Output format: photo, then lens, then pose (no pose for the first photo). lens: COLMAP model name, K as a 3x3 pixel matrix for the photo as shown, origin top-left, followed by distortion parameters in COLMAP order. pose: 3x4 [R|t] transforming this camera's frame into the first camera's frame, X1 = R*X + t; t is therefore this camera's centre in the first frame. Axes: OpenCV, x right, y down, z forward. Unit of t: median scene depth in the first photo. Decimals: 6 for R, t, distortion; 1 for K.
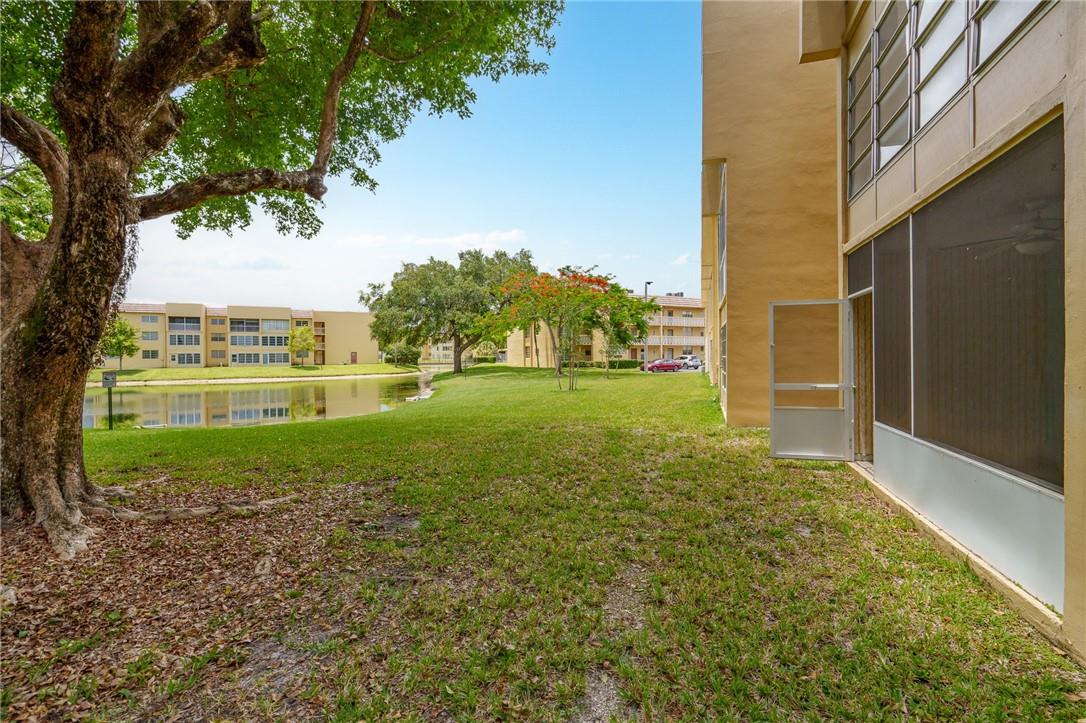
lens RADIAL K [[487.0, 0, 544.7], [0, 487.0, 358.1], [0, 0, 1]] dist [-0.004340, 0.000592]
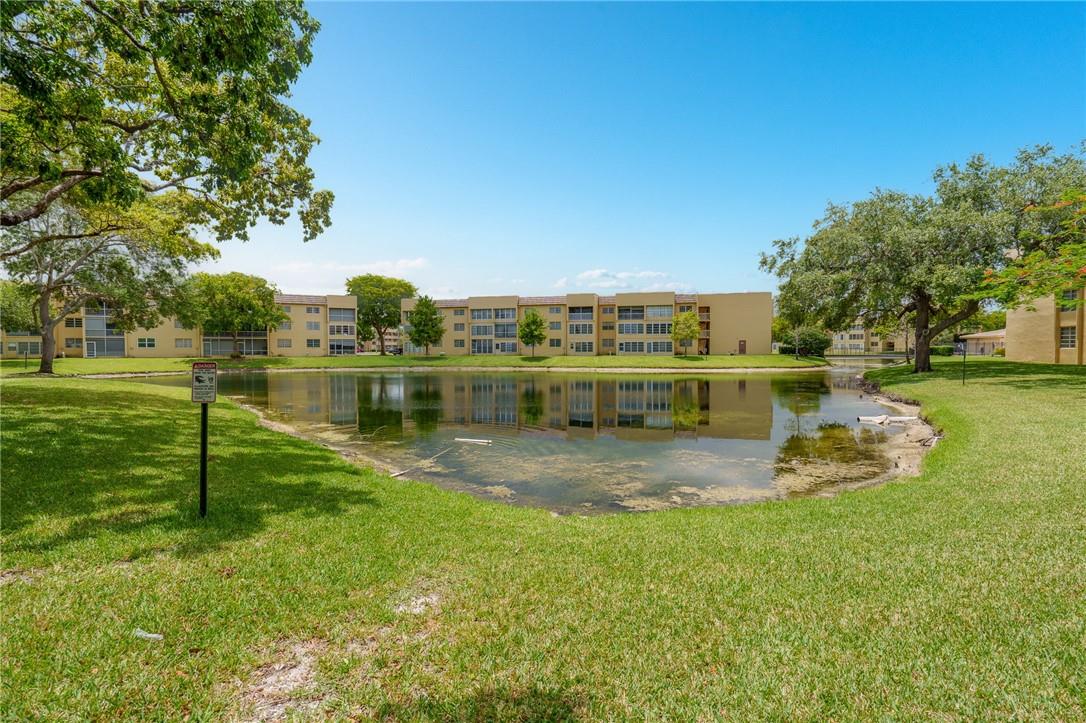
lens RADIAL K [[488.7, 0, 543.0], [0, 488.7, 361.5], [0, 0, 1]] dist [-0.006219, 0.000375]
pose [[0.733435, 0.024111, -0.679332, -0.099042], [-0.006247, 0.999568, 0.028733, 0.003102], [0.679731, -0.016830, 0.733268, 0.201657]]
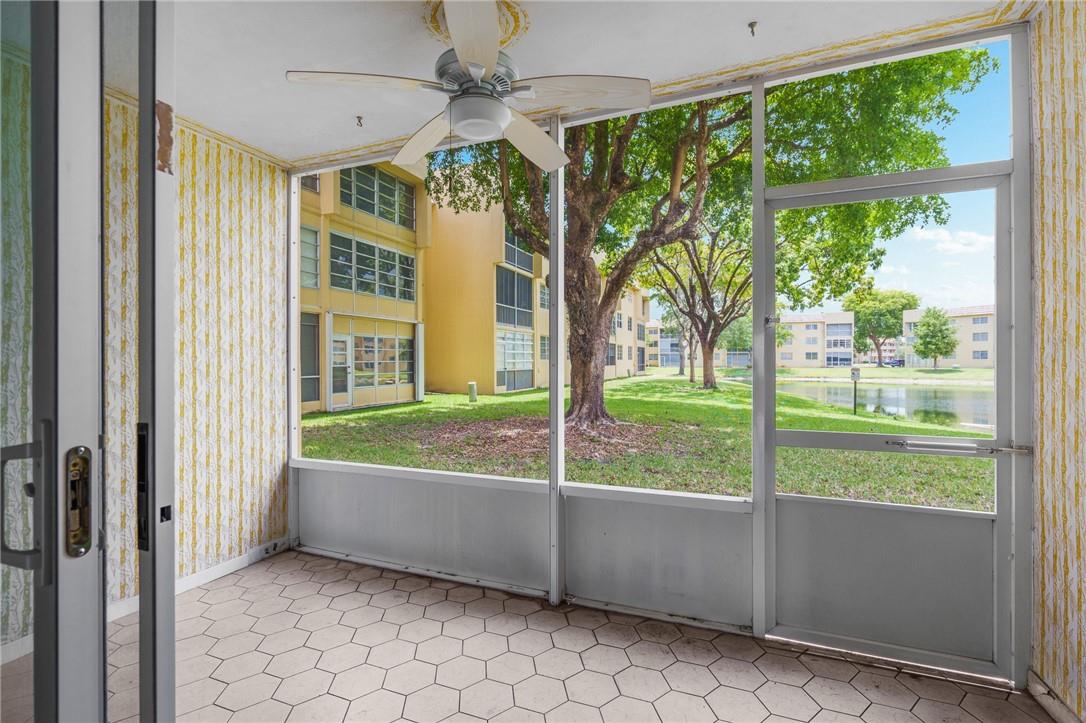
lens RADIAL K [[488.7, 0, 543.0], [0, 488.7, 361.5], [0, 0, 1]] dist [-0.006219, 0.000375]
pose [[-0.086387, 0.009690, -0.996214, 0.095817], [-0.001249, 0.999951, 0.009835, -0.000593], [0.996261, 0.002094, -0.086371, 0.068173]]
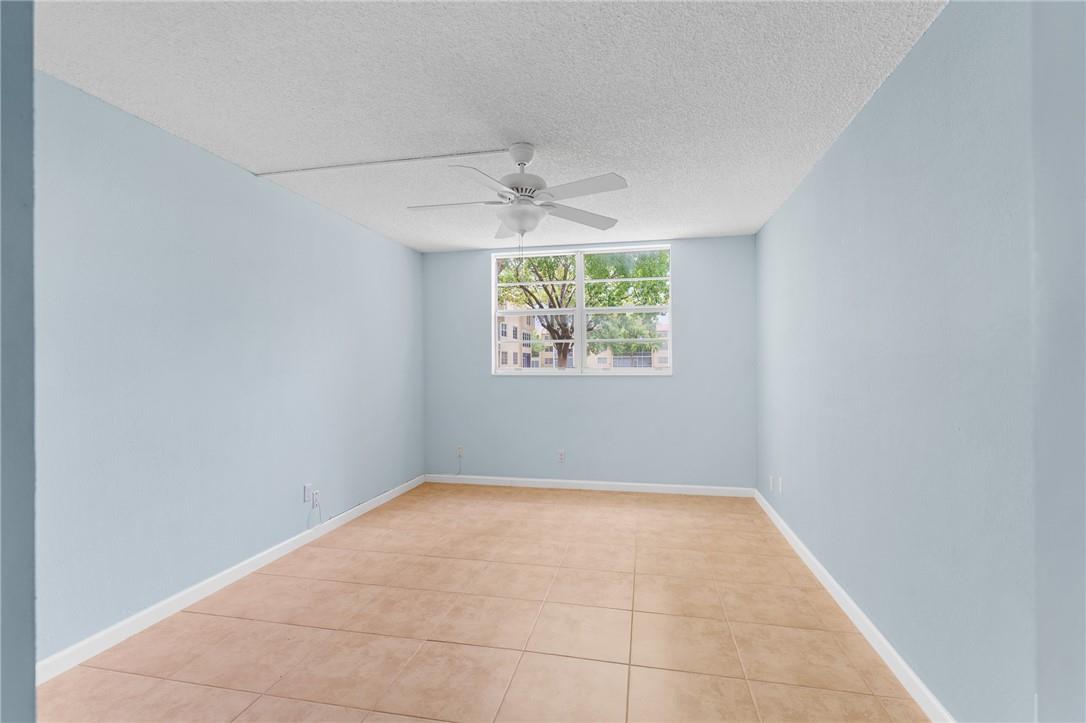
lens RADIAL K [[488.7, 0, 543.0], [0, 488.7, 361.5], [0, 0, 1]] dist [-0.006219, 0.000375]
pose [[0.097454, 0.002769, -0.995236, 0.184256], [0.000342, 0.999996, 0.002816, -0.003017], [0.995240, -0.000615, 0.097453, 0.098431]]
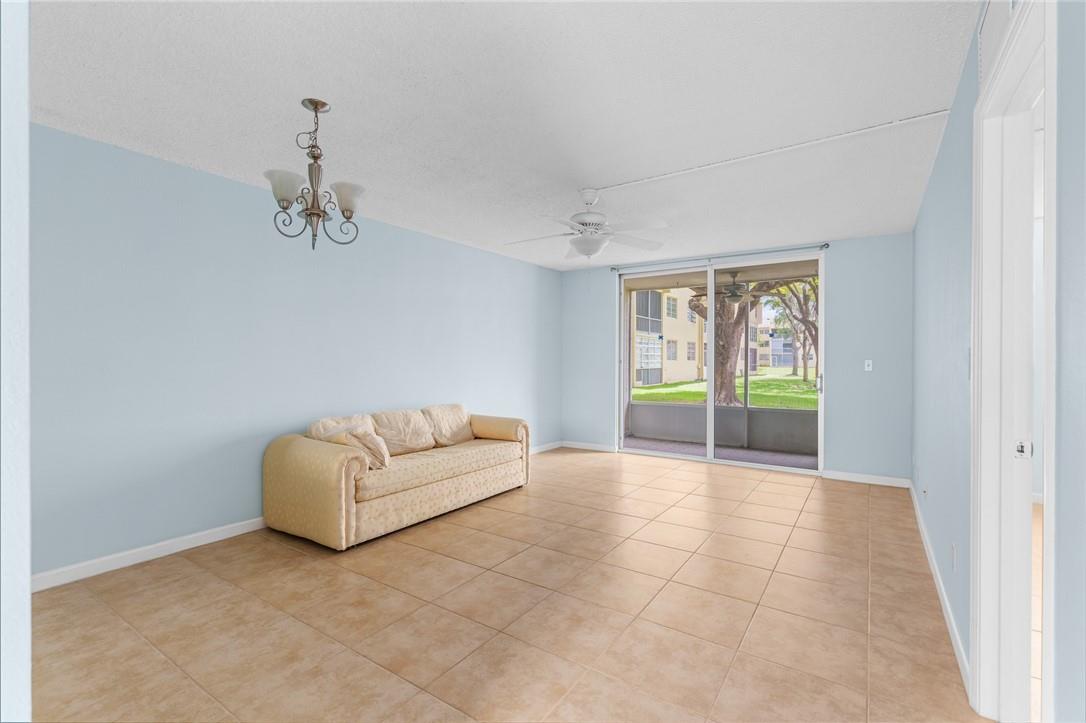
lens RADIAL K [[488.7, 0, 543.0], [0, 488.7, 361.5], [0, 0, 1]] dist [-0.006219, 0.000375]
pose [[-0.283197, 0.010922, -0.959000, 0.185823], [-0.007392, 0.999881, 0.013571, -0.002263], [0.959033, 0.010932, -0.283083, 0.051246]]
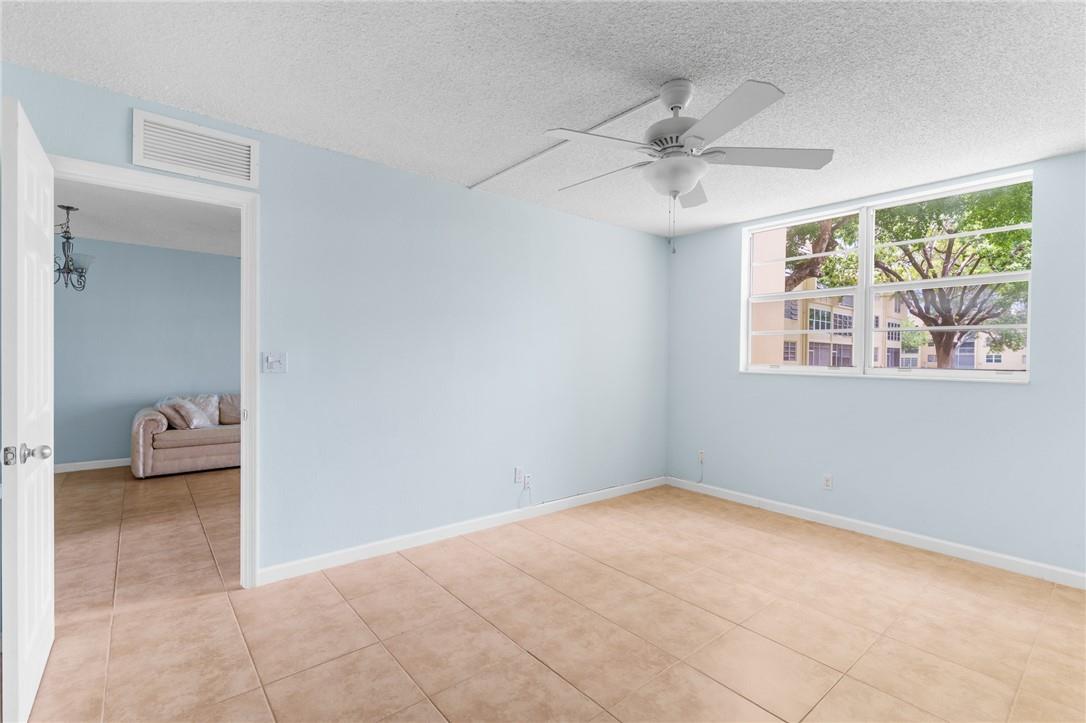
lens RADIAL K [[489.5, 0, 541.8], [0, 489.5, 364.6], [0, 0, 1]] dist [-0.002087, 0.001271]
pose [[-0.543475, 0.014064, -0.839308, 0.174883], [-0.012392, 0.999616, 0.024775, -0.003023], [0.839334, 0.023865, -0.543092, 0.112733]]
